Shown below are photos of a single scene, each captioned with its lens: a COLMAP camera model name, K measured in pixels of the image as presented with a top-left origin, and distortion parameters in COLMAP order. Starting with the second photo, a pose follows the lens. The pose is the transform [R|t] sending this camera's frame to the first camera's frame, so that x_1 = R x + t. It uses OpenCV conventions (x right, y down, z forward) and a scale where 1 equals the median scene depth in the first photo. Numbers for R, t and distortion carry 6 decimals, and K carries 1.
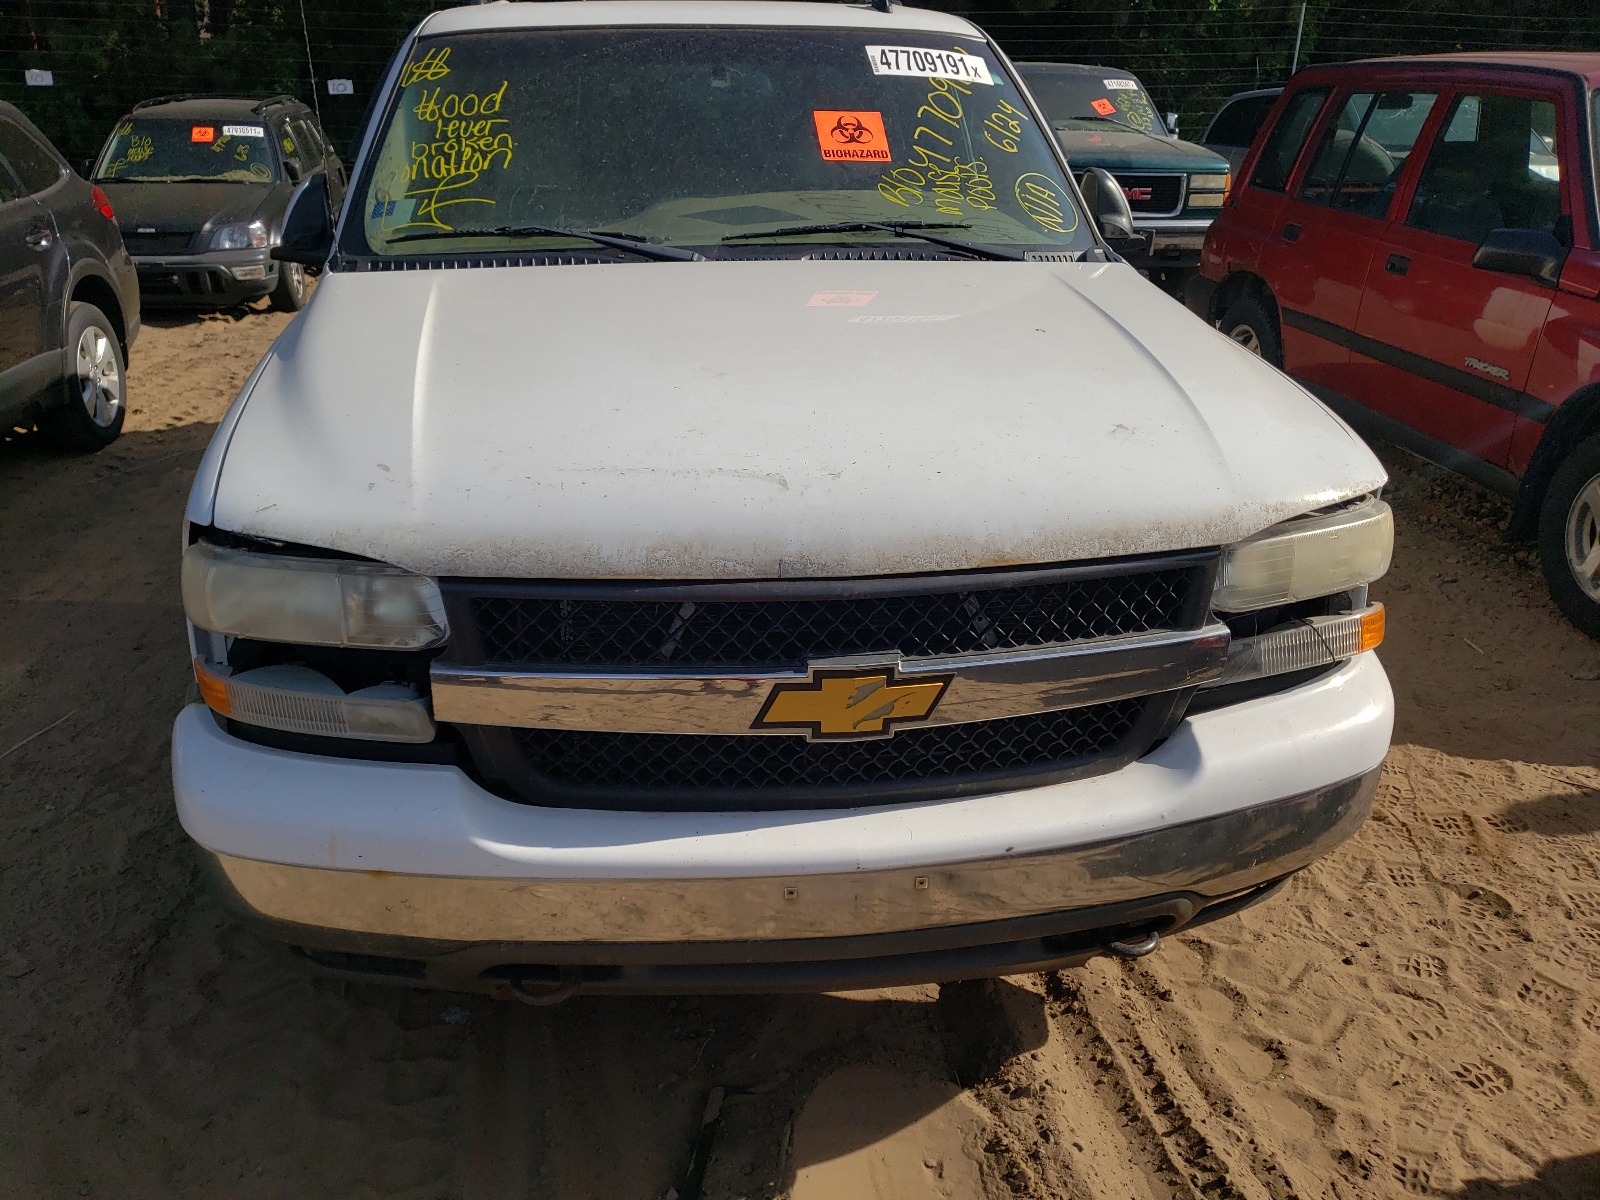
lens RADIAL K [[1283.2, 0, 741.5], [0, 1283.2, 599.3], [0, 0, 1]] dist [0.023311, 0.003978]
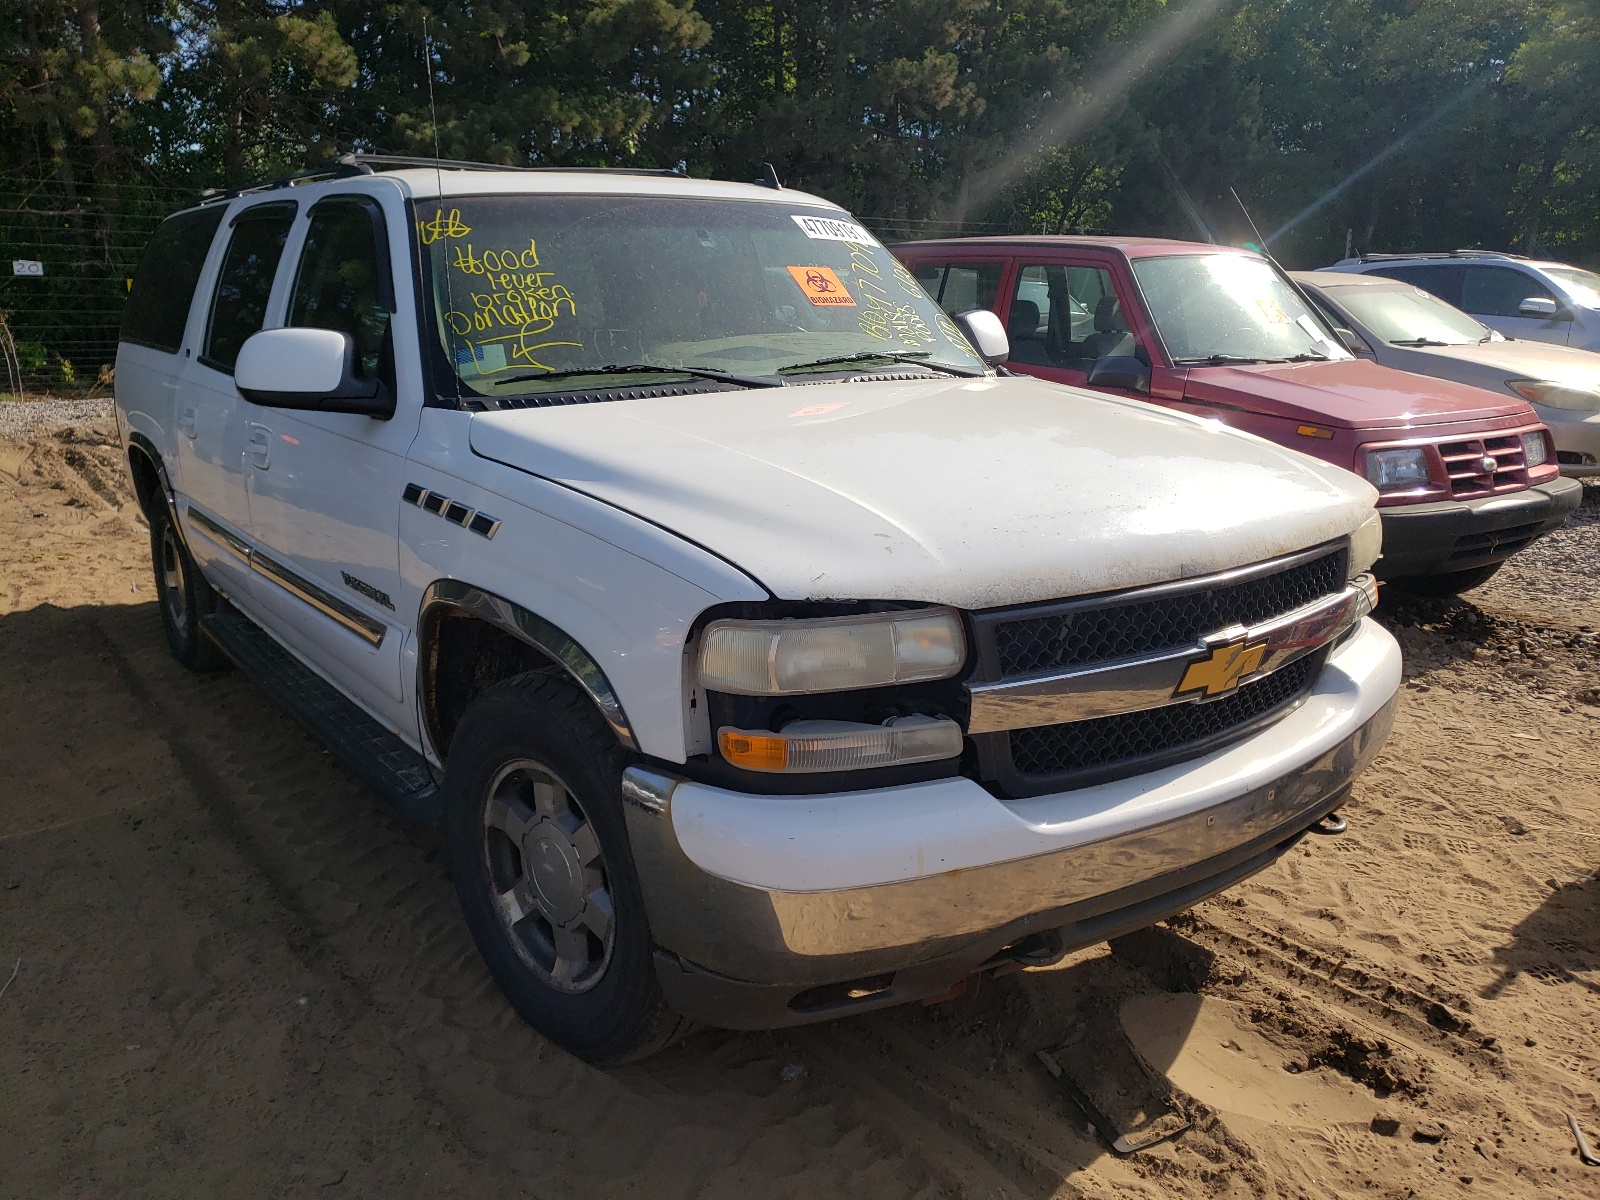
lens RADIAL K [[1269.0, 0, 783.5], [0, 1269.0, 612.0], [0, 0, 1]] dist [0.036574, -0.013542]
pose [[0.871014, -0.126597, 0.474667, -0.708561], [0.183710, 0.980060, -0.075719, 0.030195], [-0.455616, 0.153154, 0.876903, 0.021427]]
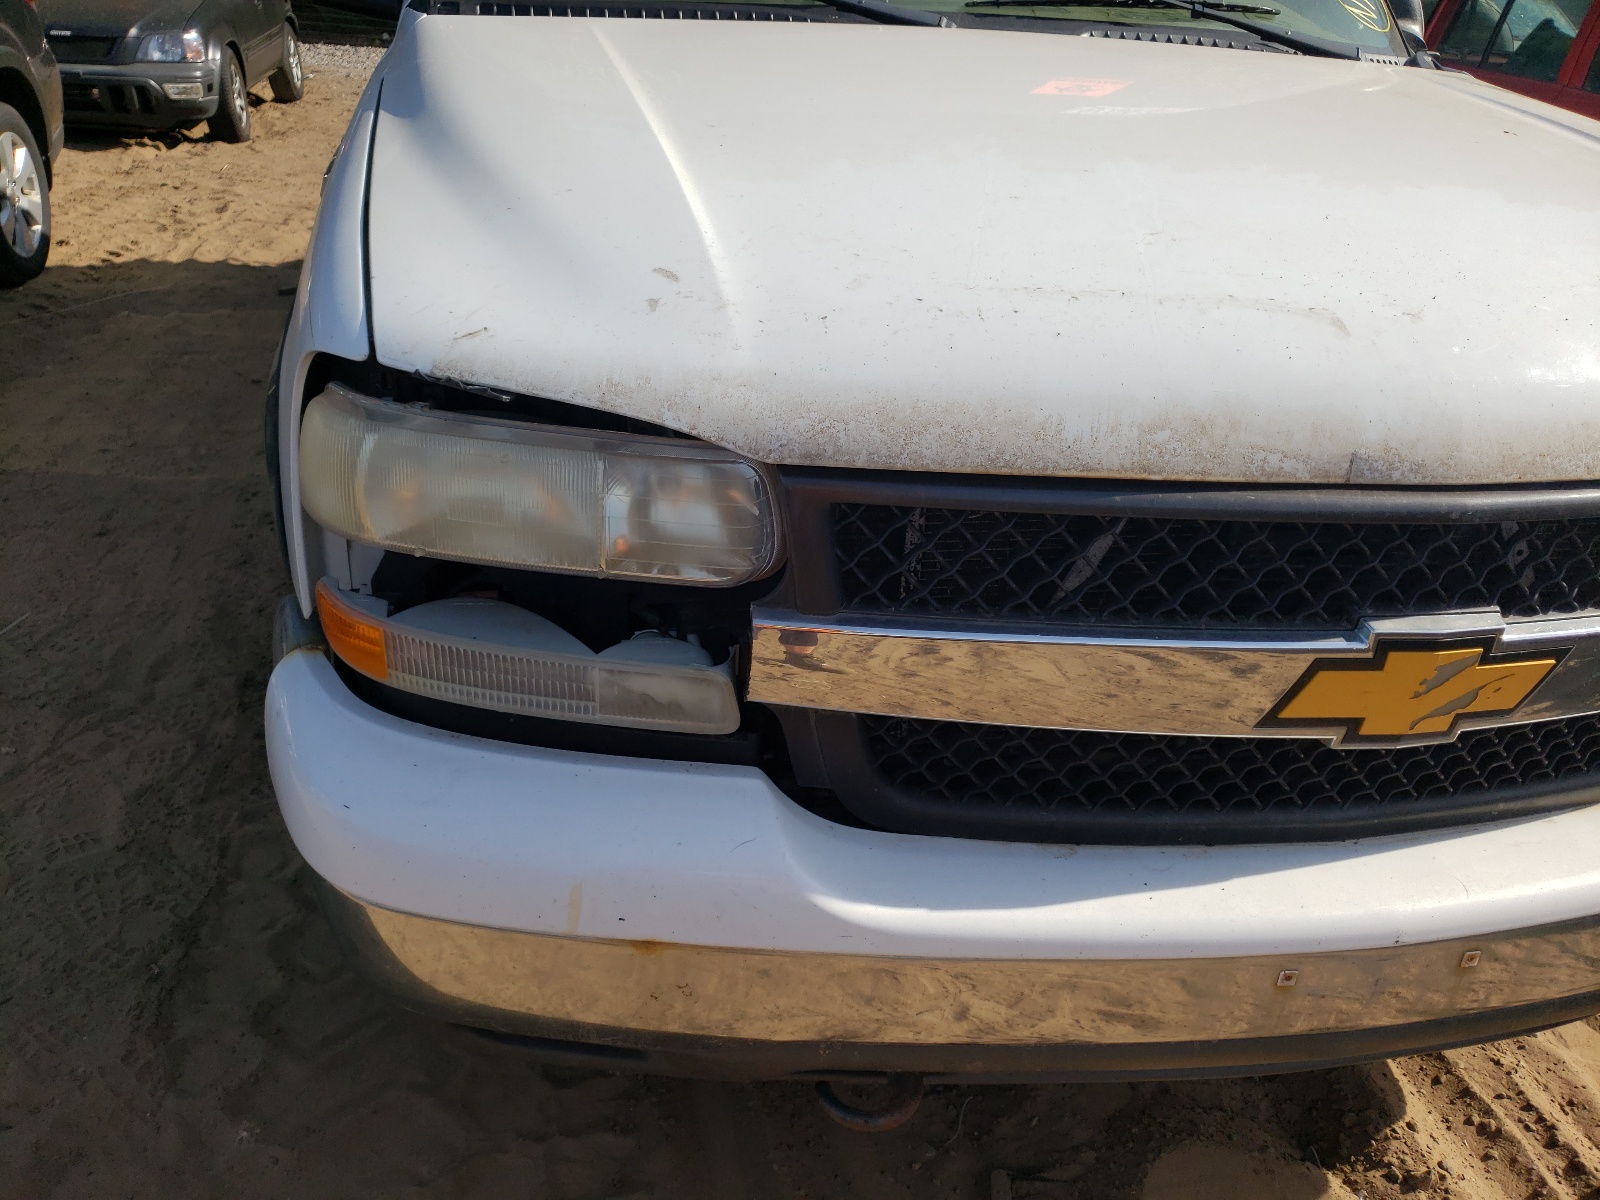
lens RADIAL K [[1269.0, 0, 783.5], [0, 1269.0, 612.0], [0, 0, 1]] dist [0.036574, -0.013542]
pose [[0.995568, 0.023916, 0.090949, -0.209935], [-0.032636, 0.994882, 0.095631, -0.004699], [-0.088196, -0.098175, 0.991253, 0.310152]]
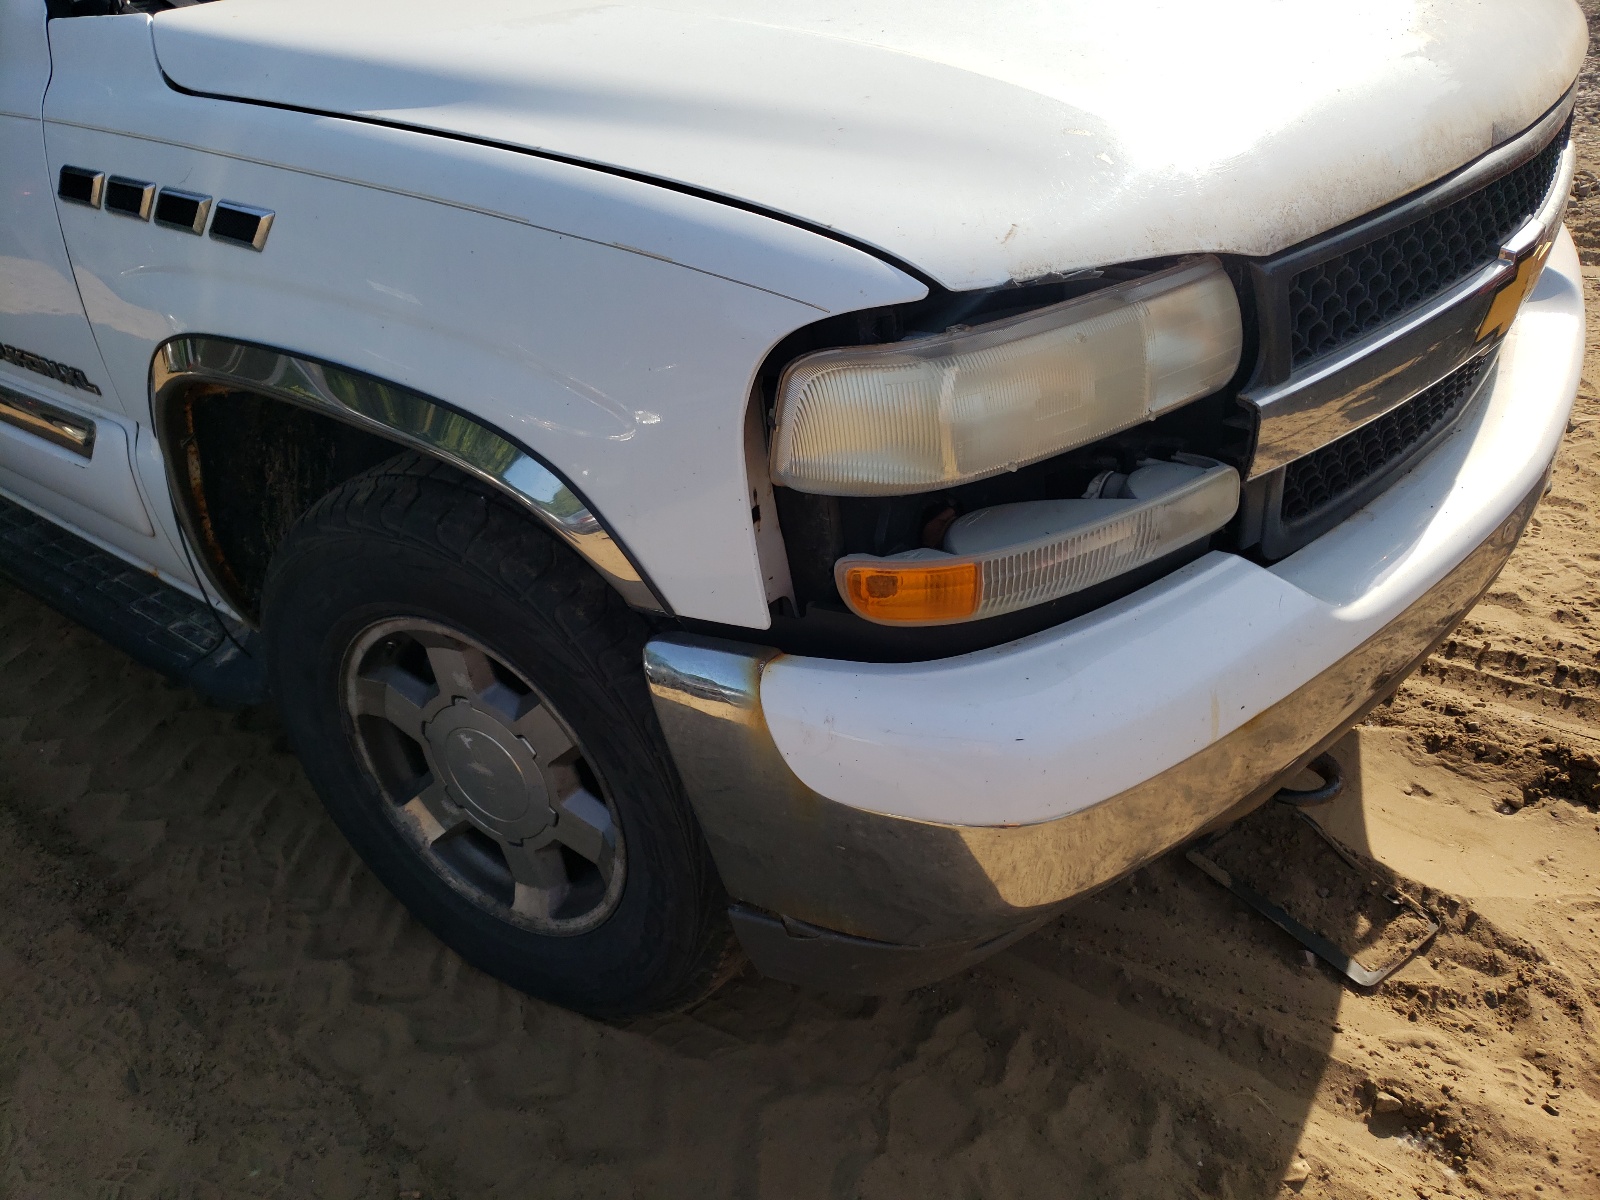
lens RADIAL K [[1264.5, 0, 758.8], [0, 1264.5, 615.4], [0, 0, 1]] dist [0.026088, 0.005529]
pose [[0.732622, -0.402178, 0.549107, -0.627103], [0.331411, 0.915443, 0.228321, -0.061674], [-0.594502, 0.014707, 0.803960, 0.466154]]
